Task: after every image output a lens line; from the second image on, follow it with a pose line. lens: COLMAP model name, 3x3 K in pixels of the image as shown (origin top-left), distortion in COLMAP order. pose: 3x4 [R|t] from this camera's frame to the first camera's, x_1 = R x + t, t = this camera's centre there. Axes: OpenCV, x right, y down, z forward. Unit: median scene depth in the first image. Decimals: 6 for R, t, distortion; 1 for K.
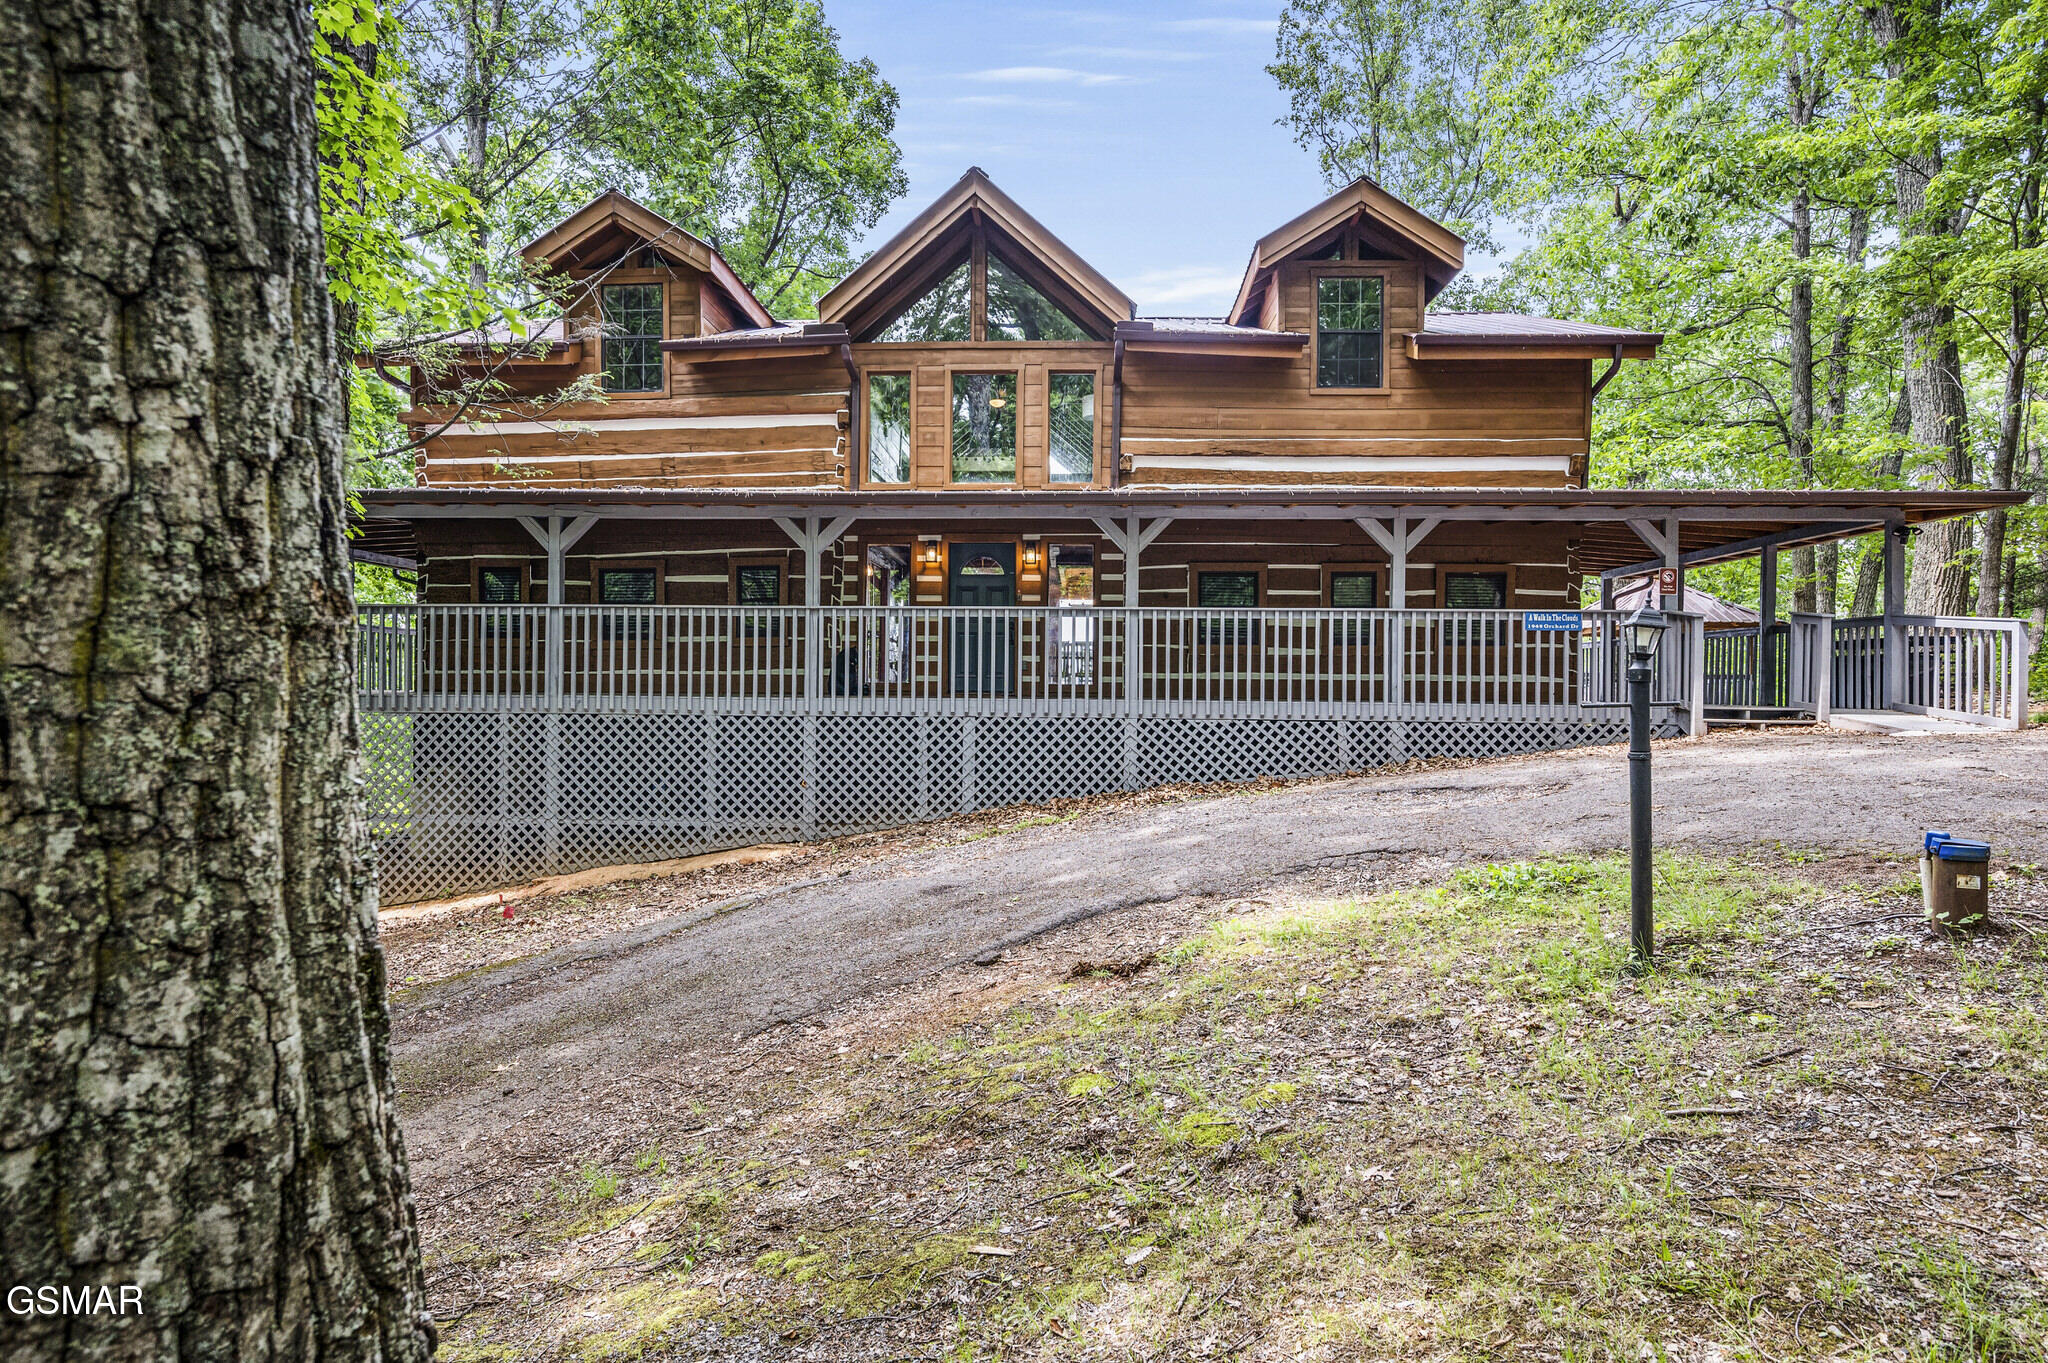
lens RADIAL K [[1138.2, 0, 1013.9], [0, 1138.2, 681.0], [0, 0, 1]] dist [0.014211, -0.002324]
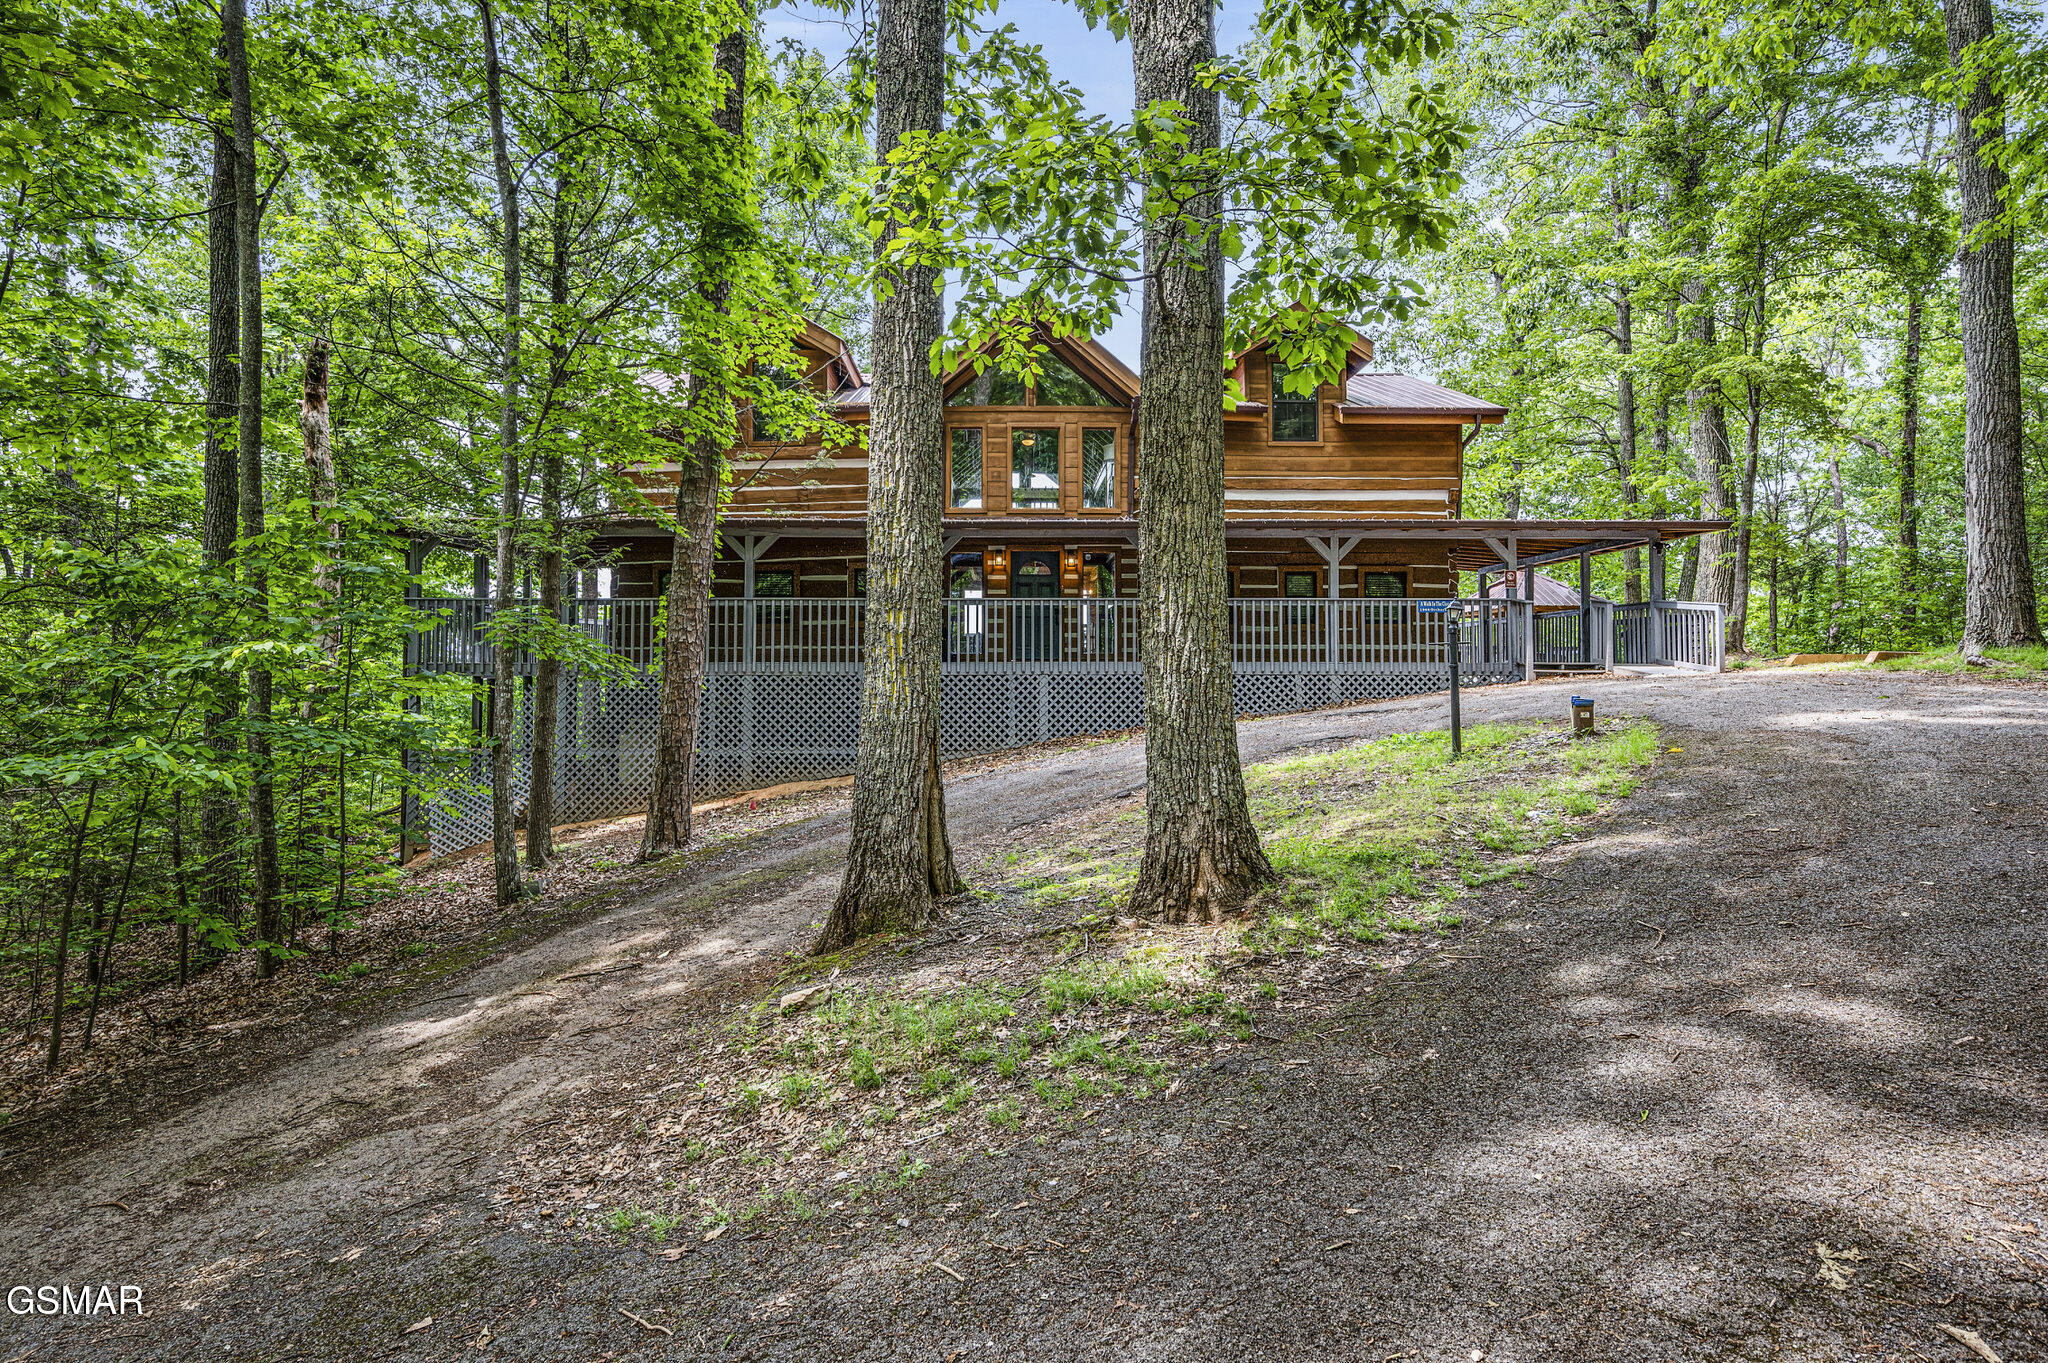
lens RADIAL K [[1138.2, 0, 1007.2], [0, 1138.2, 630.5], [0, 0, 1]] dist [0.014211, -0.002324]
pose [[0.998096, -0.006450, 0.061342, -0.172985], [0.008418, 0.999457, -0.031863, 0.021112], [-0.061104, 0.032319, 0.997608, -0.435037]]
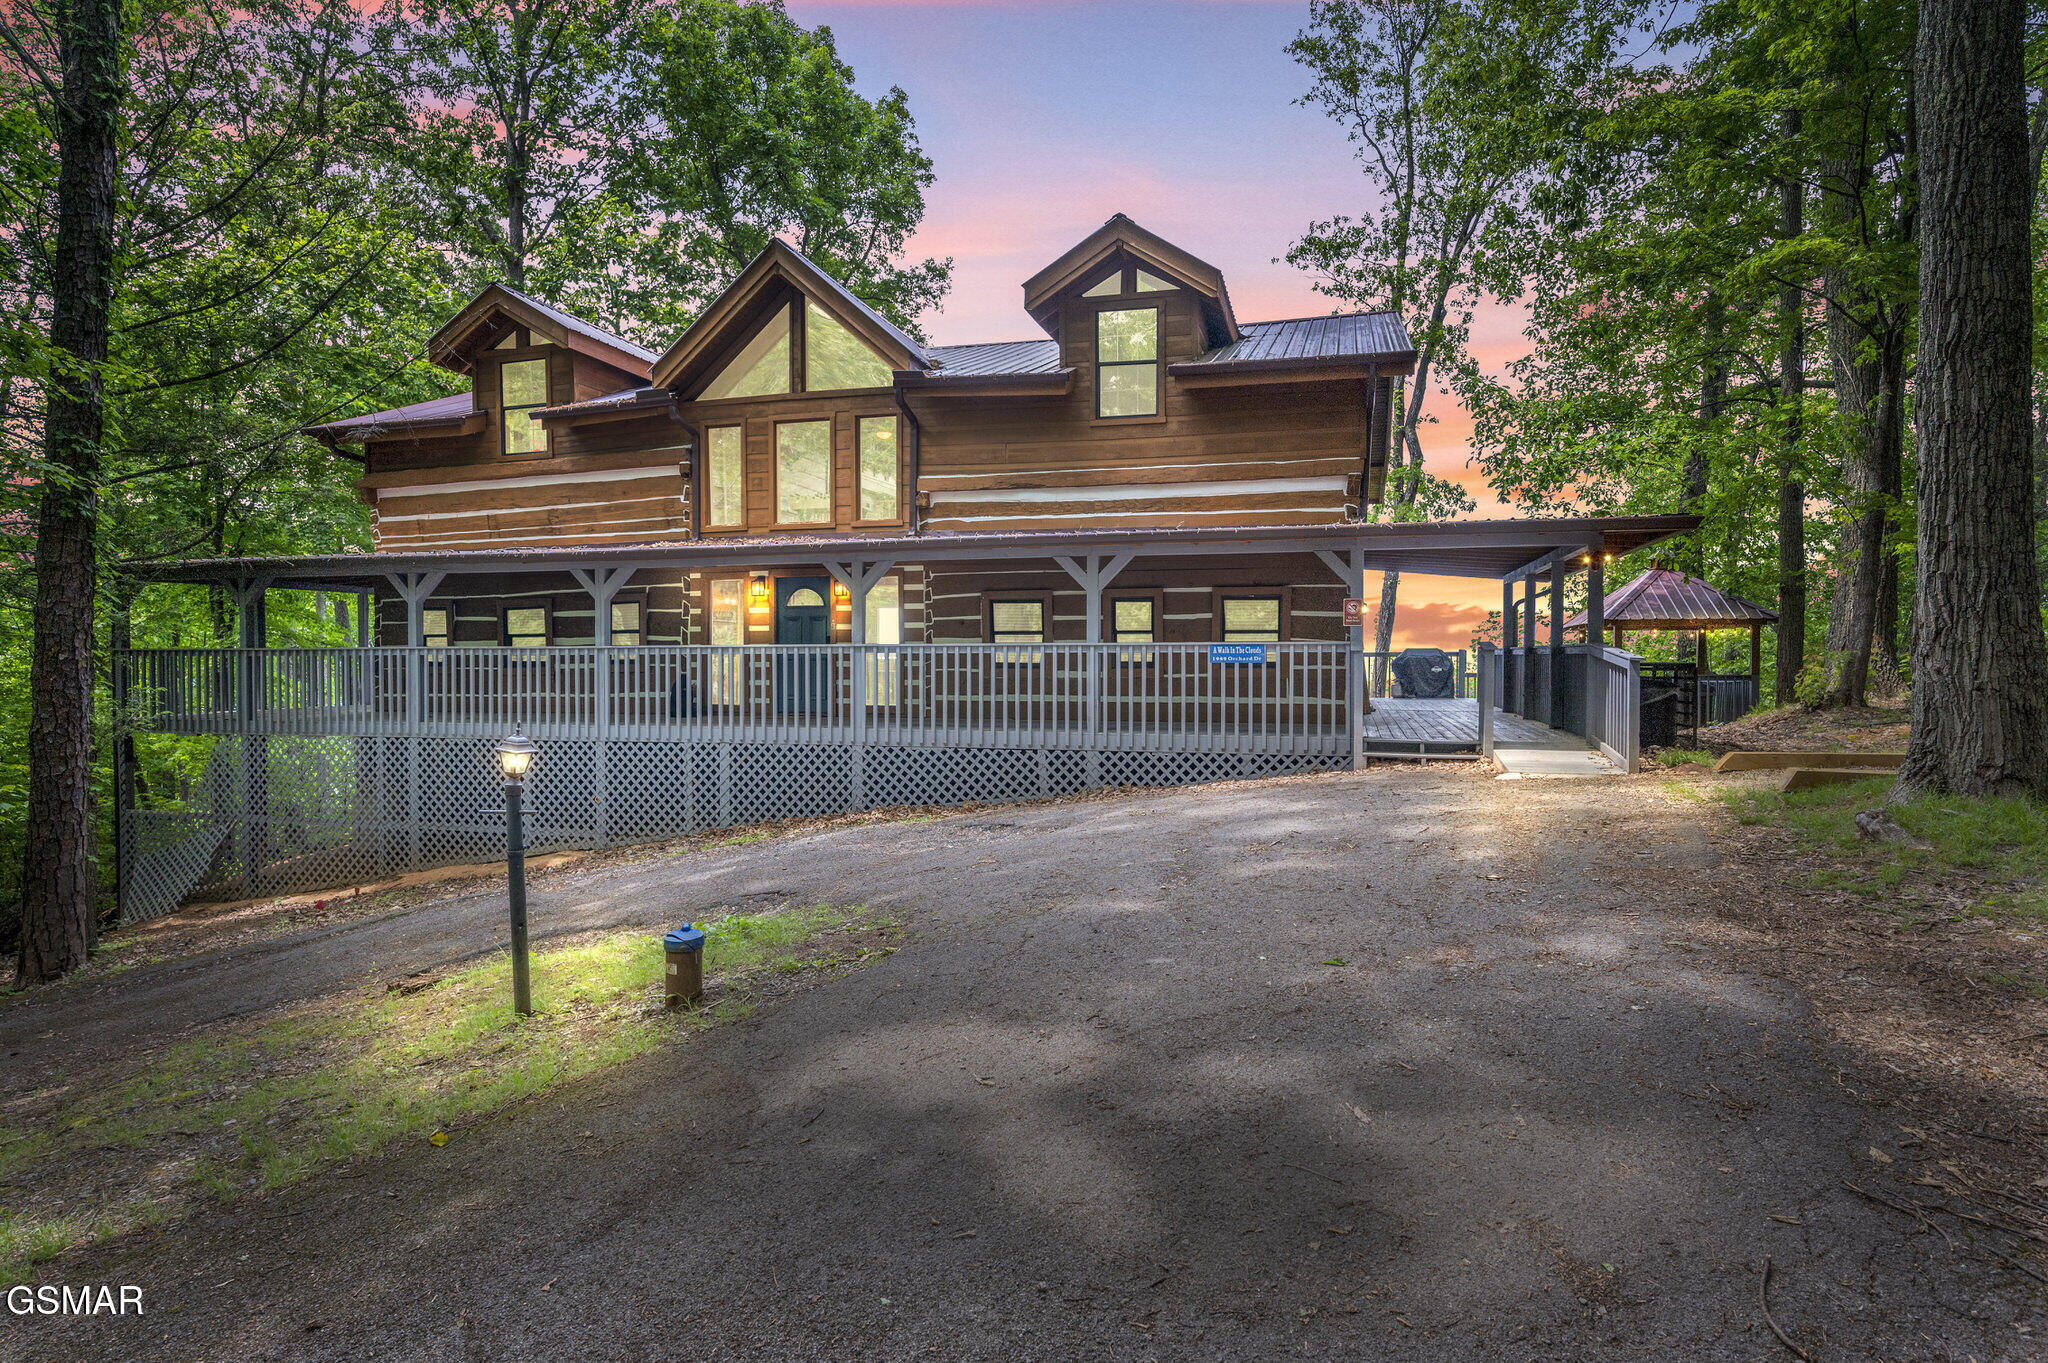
lens RADIAL K [[1138.2, 0, 1020.5], [0, 1138.2, 682.4], [0, 0, 1]] dist [0.014211, -0.002324]
pose [[0.976182, -0.005690, -0.216877, 0.487995], [0.011311, 0.999631, 0.024689, -0.052530], [0.216657, -0.026554, 0.975887, -0.032148]]
